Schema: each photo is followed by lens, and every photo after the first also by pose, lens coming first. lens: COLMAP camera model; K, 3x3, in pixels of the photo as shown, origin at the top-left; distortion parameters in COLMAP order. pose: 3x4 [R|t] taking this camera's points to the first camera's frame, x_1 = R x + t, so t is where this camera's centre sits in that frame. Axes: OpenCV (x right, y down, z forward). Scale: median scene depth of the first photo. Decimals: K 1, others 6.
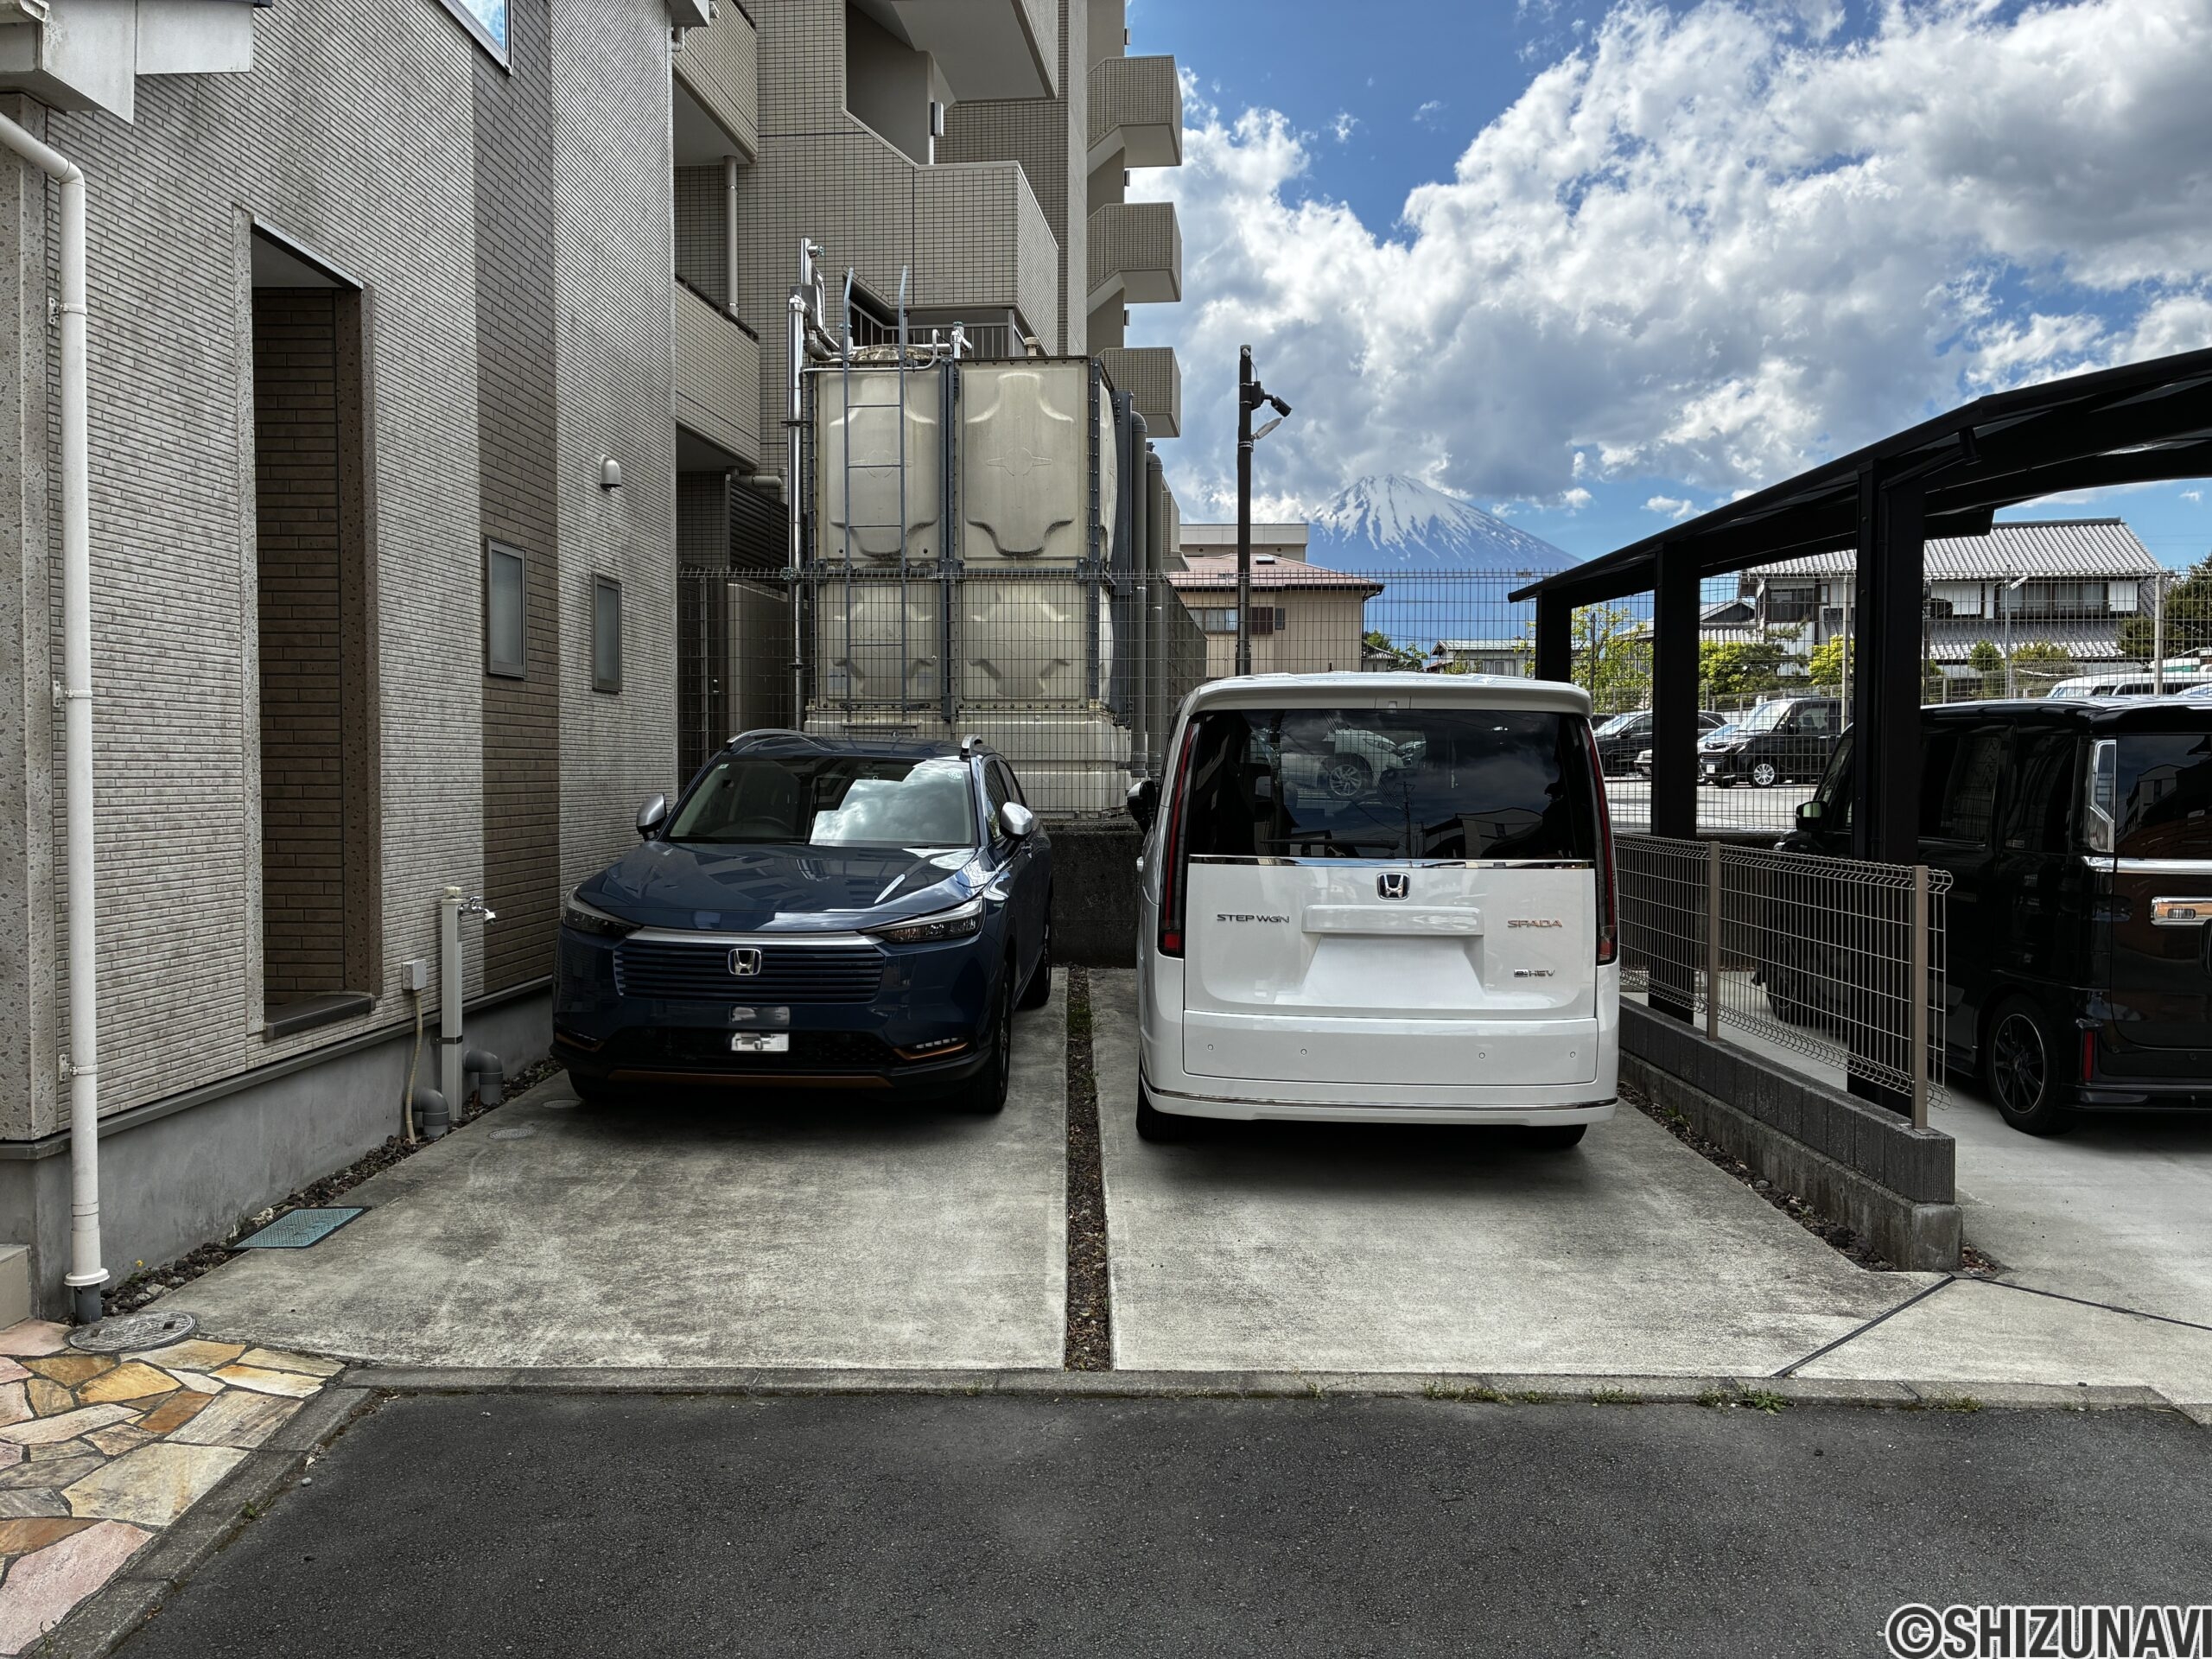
lens RADIAL K [[1674.2, 0, 1113.2], [0, 1674.2, 824.9], [0, 0, 1]] dist [0.091024, -0.118178]
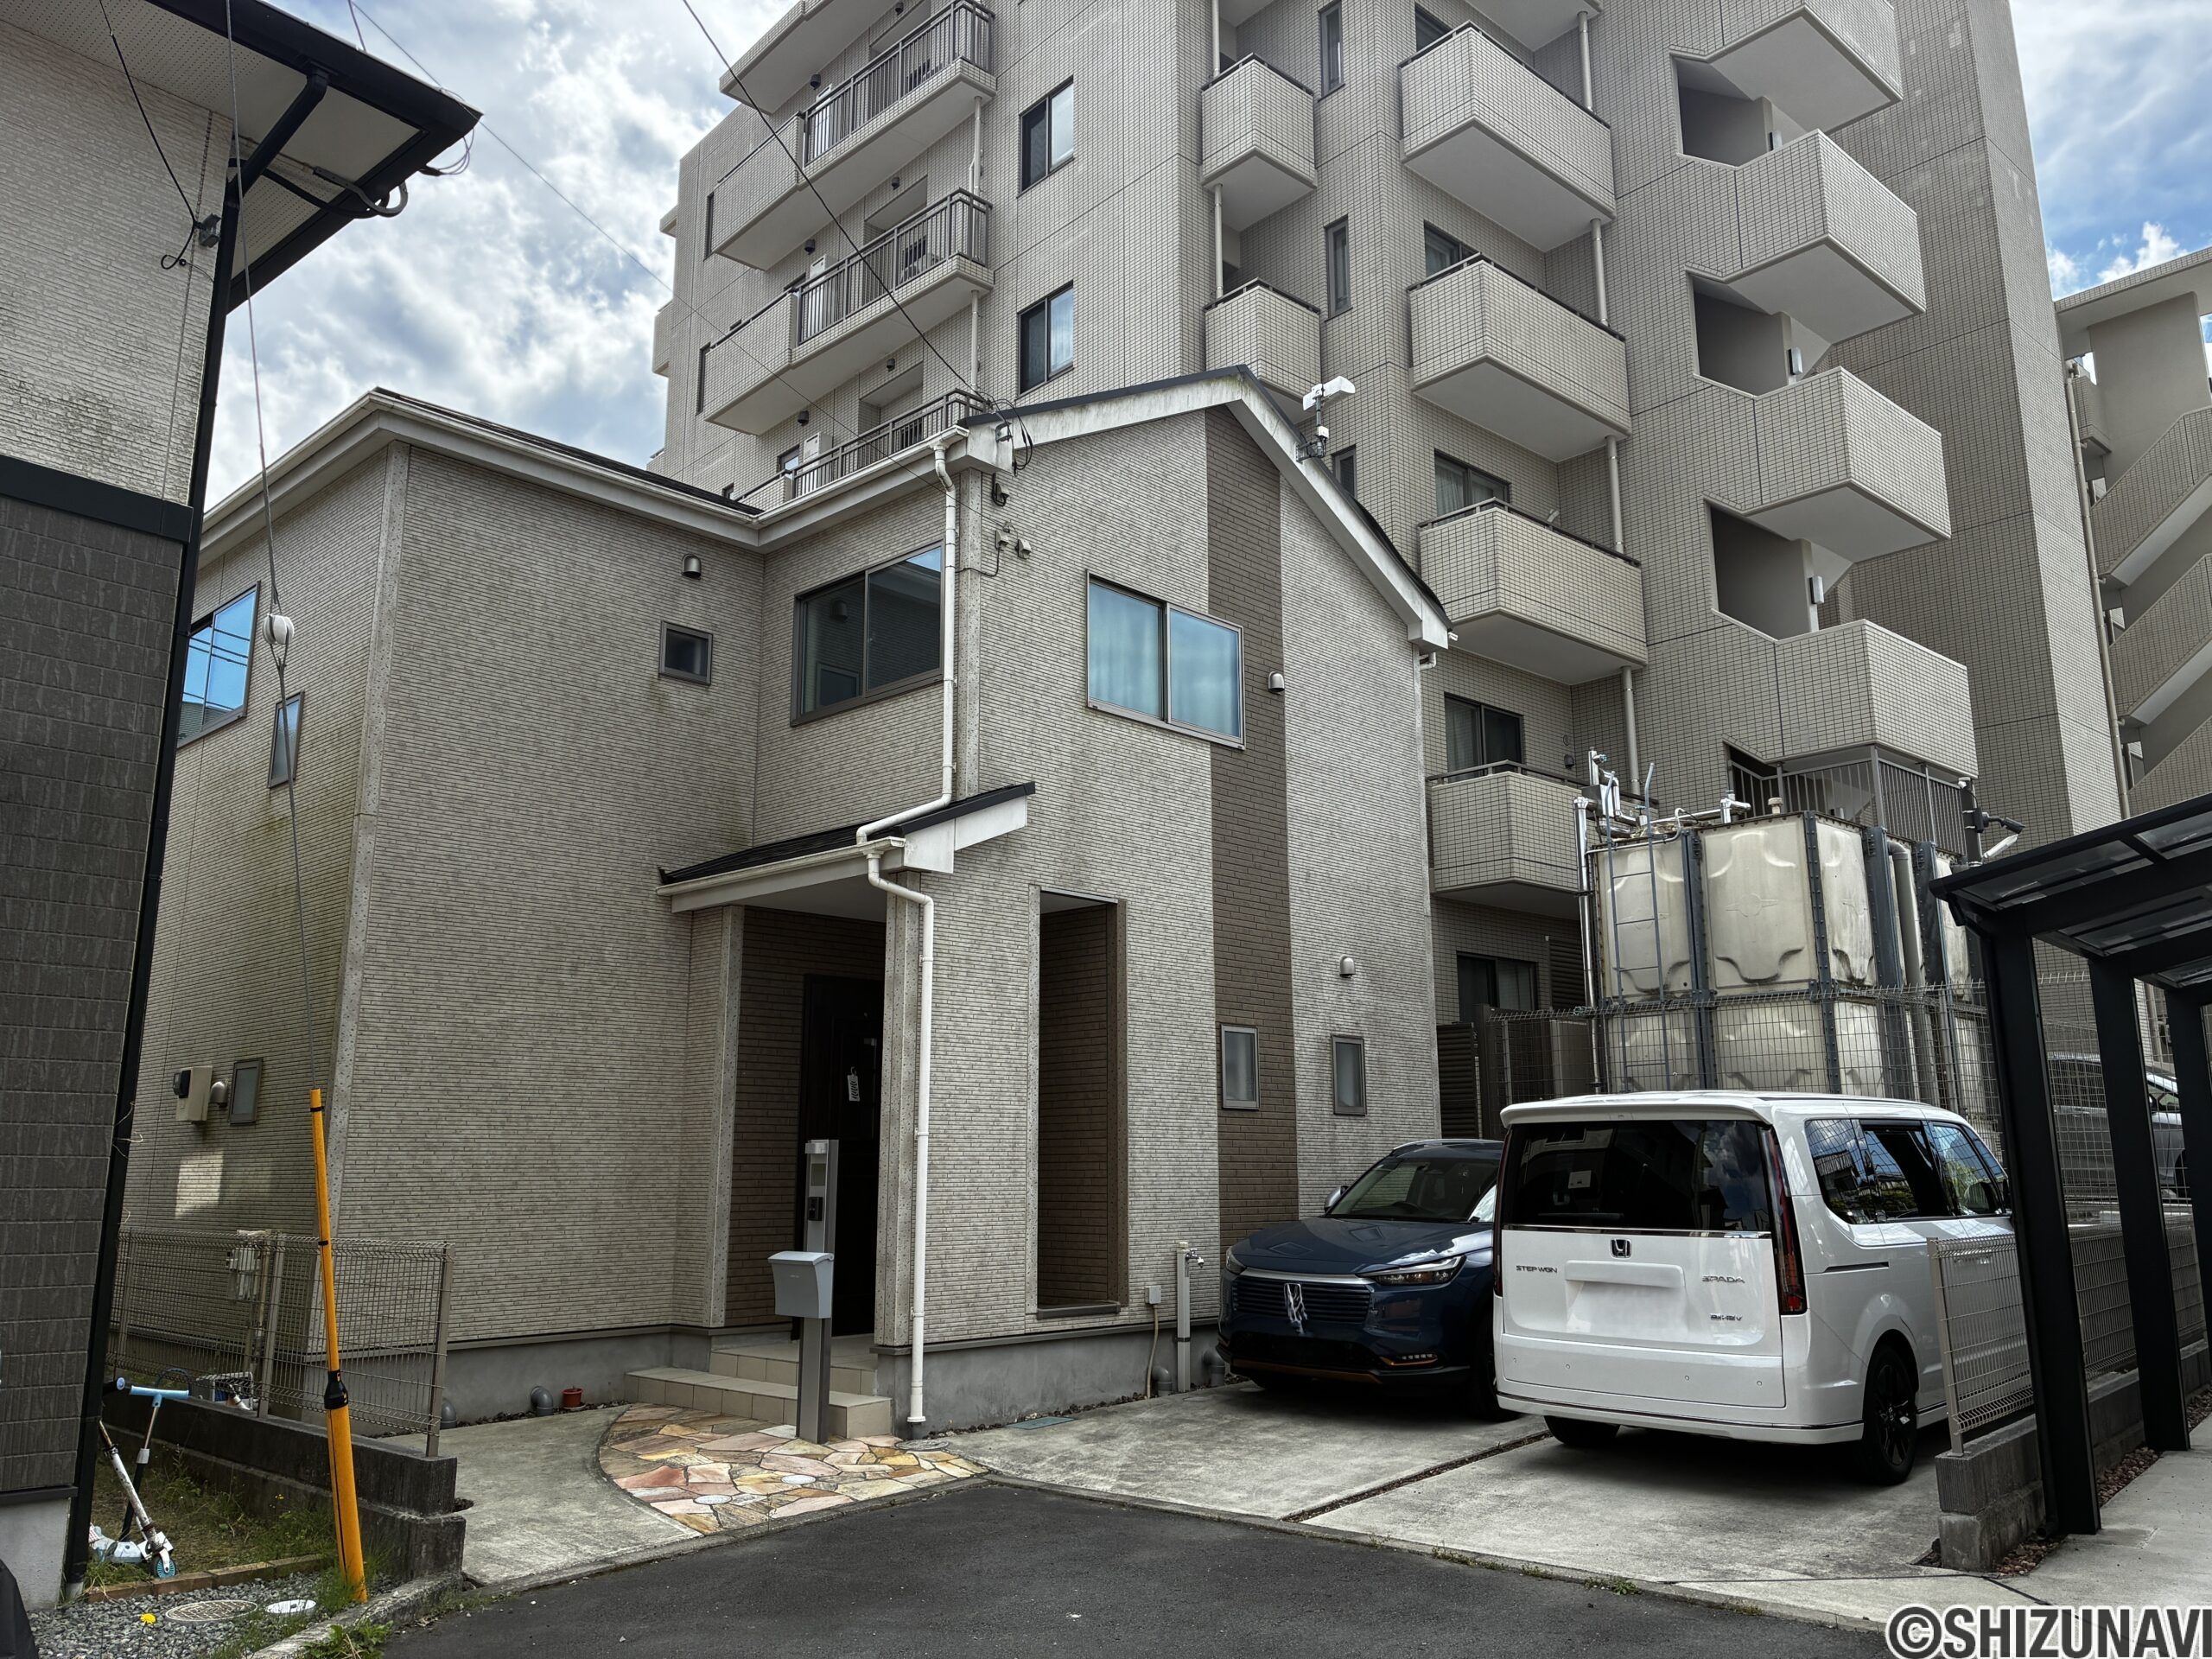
lens RADIAL K [[1699.7, 0, 1113.0], [0, 1699.7, 807.1], [0, 0, 1]] dist [0.031616, -0.008084]
pose [[0.751116, -0.144734, -0.644109, 0.883331], [-0.016193, 0.971339, -0.237148, 0.025236], [0.659971, 0.188555, 0.727245, -0.428381]]
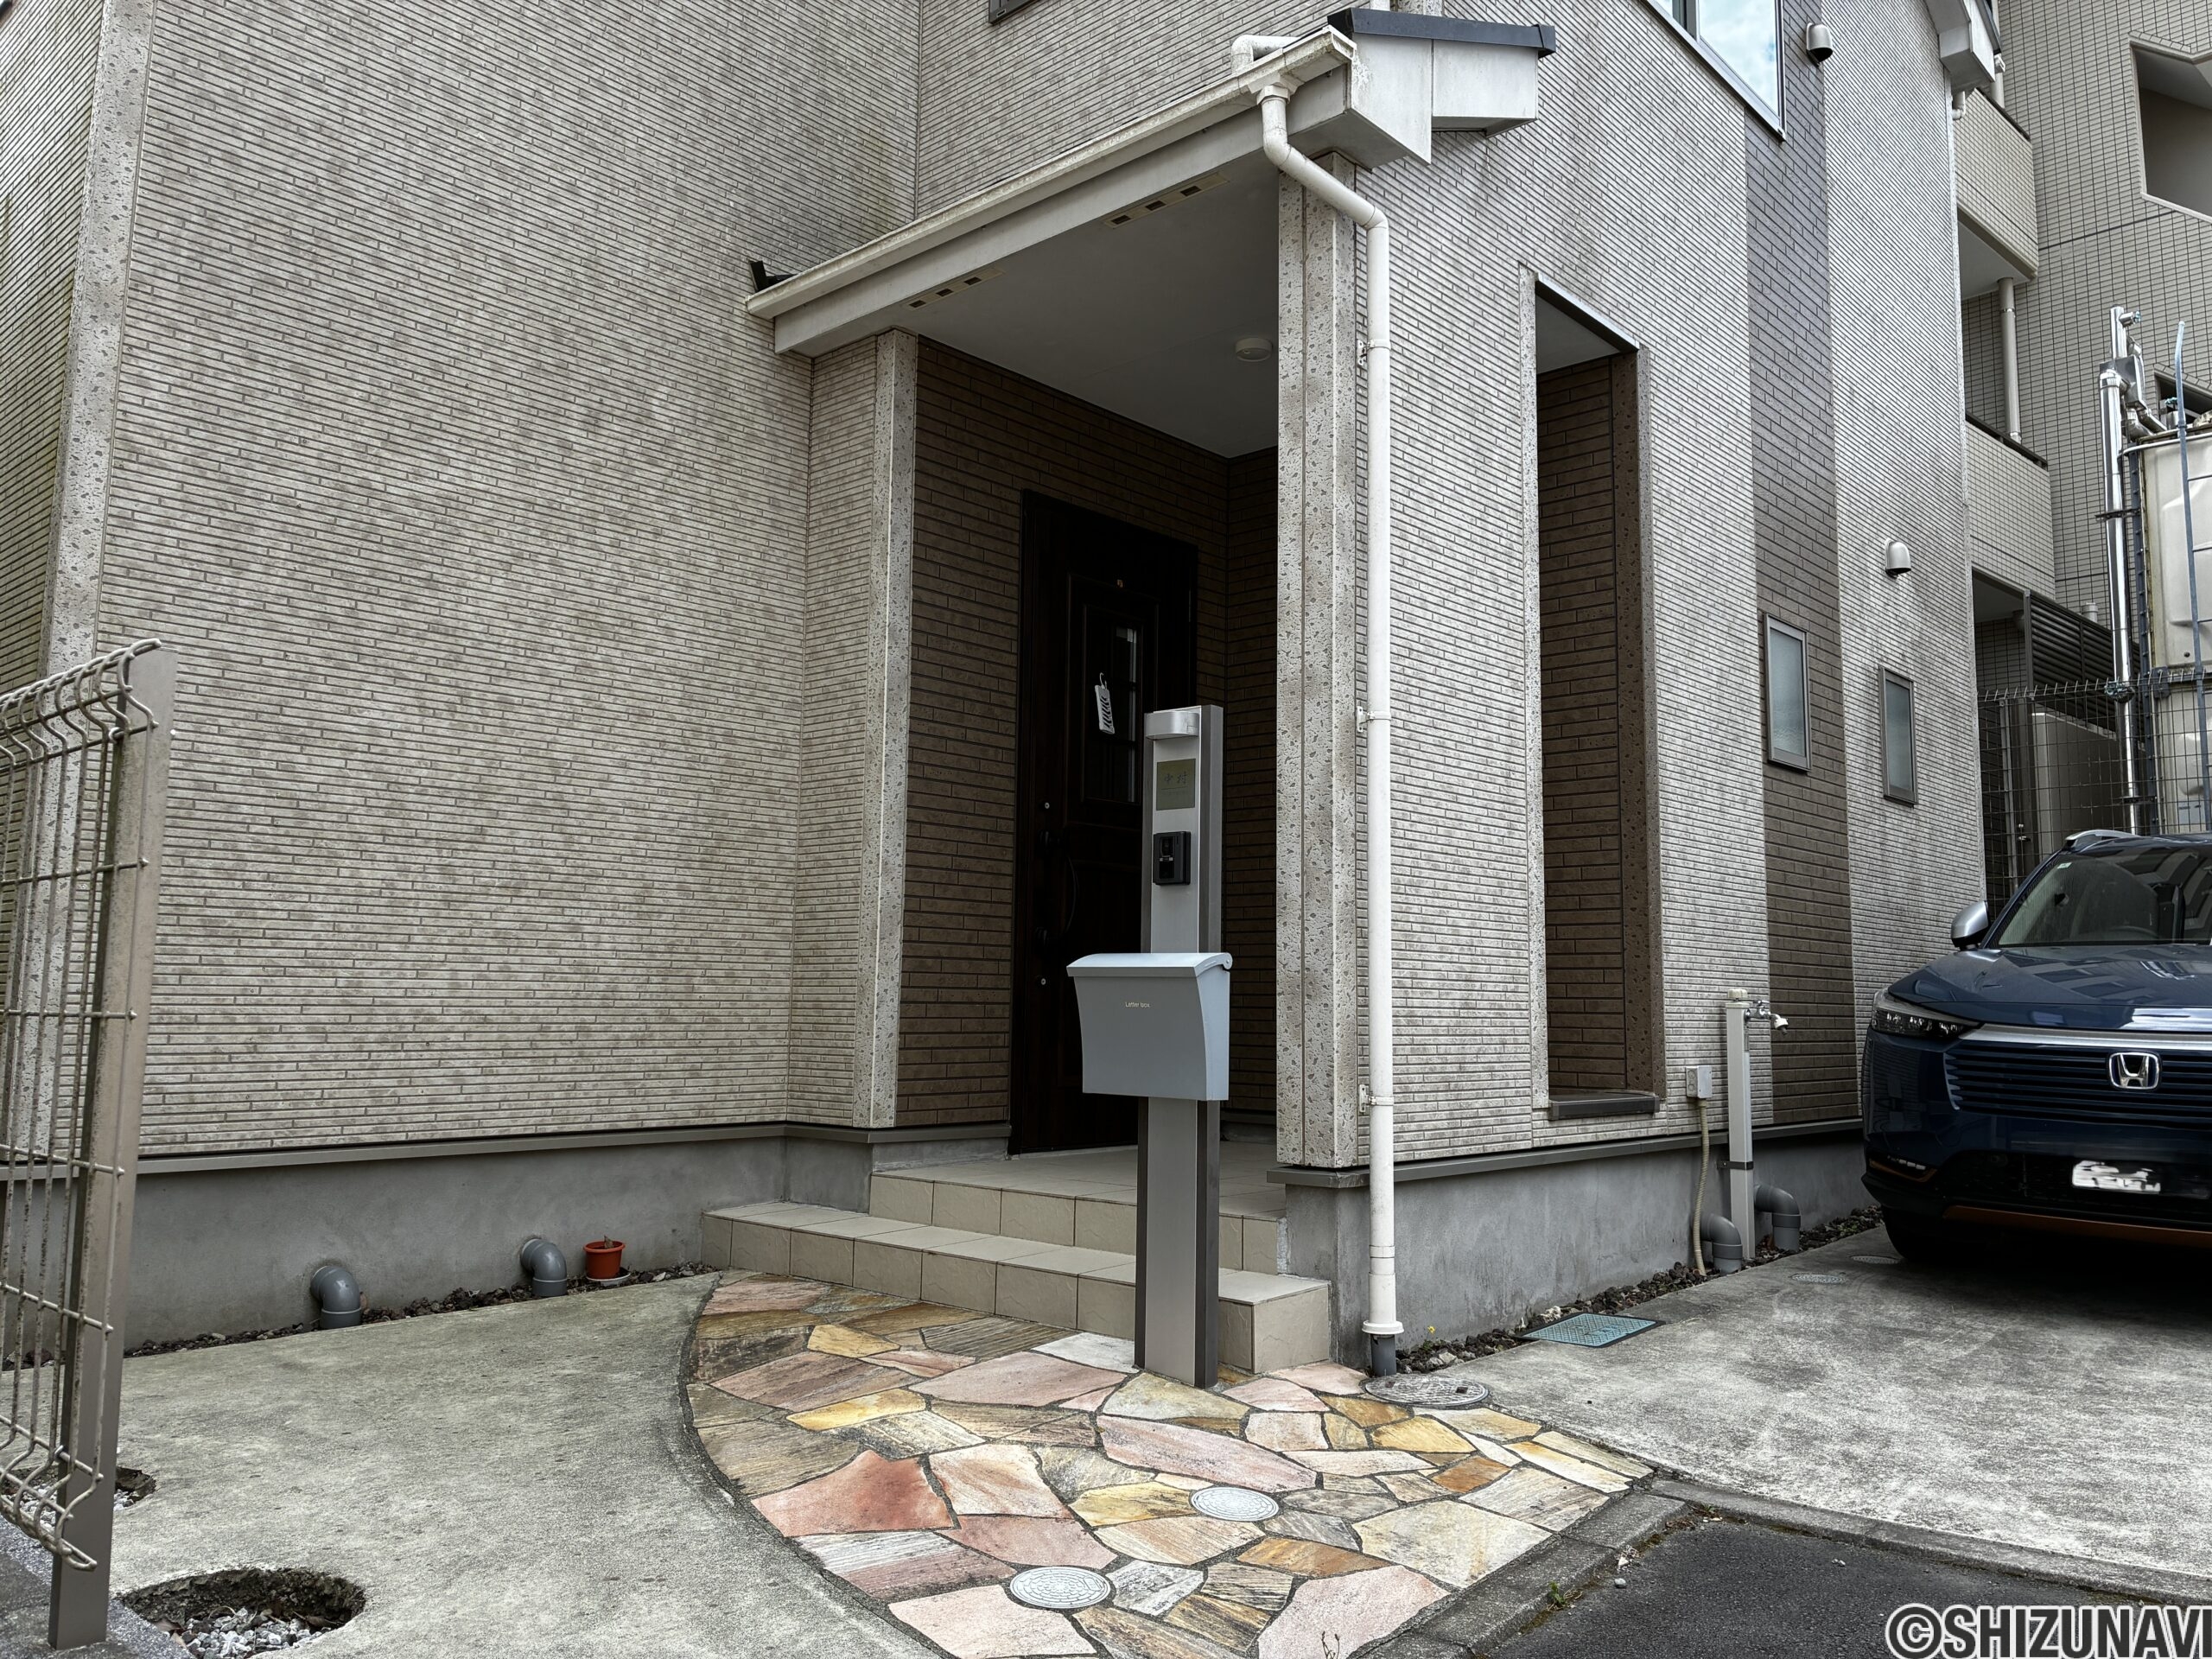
lens RADIAL K [[1685.5, 0, 1122.7], [0, 1685.5, 813.1], [0, 0, 1]] dist [0.038612, -0.014816]
pose [[0.767901, -0.068936, -0.636849, -0.084207], [-0.030817, 0.989066, -0.144220, 0.106298], [0.639827, 0.130373, 0.757380, 0.140758]]
